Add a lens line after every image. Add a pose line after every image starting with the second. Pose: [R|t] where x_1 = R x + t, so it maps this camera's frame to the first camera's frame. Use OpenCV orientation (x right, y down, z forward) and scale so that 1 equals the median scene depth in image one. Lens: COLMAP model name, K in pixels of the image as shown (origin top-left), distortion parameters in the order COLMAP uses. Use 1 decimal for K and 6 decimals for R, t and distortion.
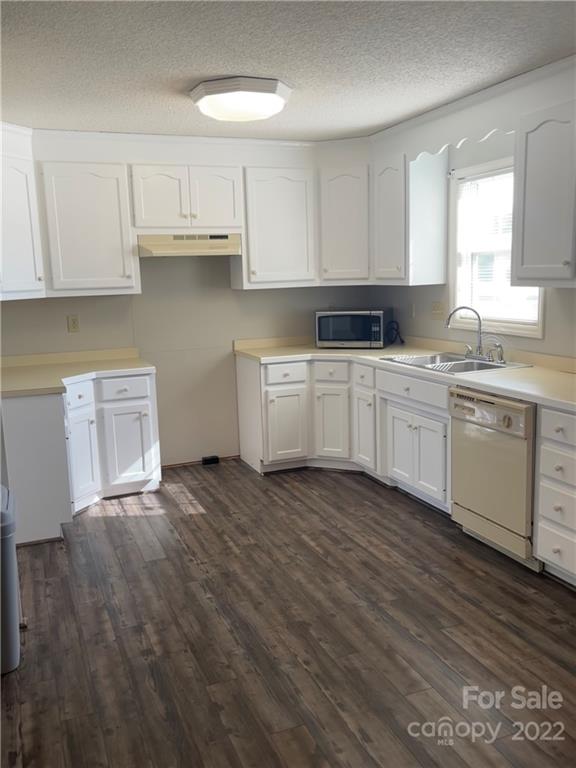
lens RADIAL K [[675.0, 0, 287.1], [0, 675.0, 393.4], [0, 0, 1]] dist [0.019290, 0.000262]
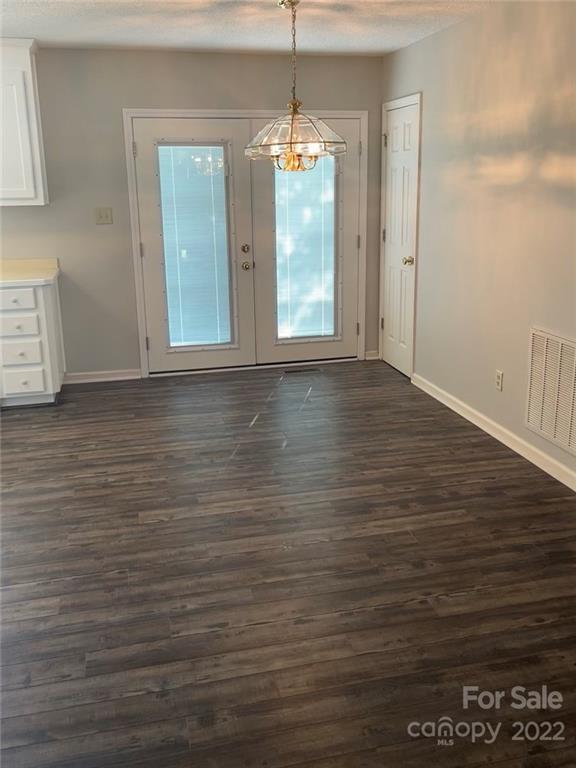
lens RADIAL K [[713.4, 0, 290.1], [0, 713.4, 367.8], [0, 0, 1]] dist [0.015671, 0.014576]
pose [[0.135478, -0.225333, 0.964816, -1.207414], [0.190508, 0.961548, 0.197819, -0.001093], [-0.972292, 0.157005, 0.173196, 0.170104]]
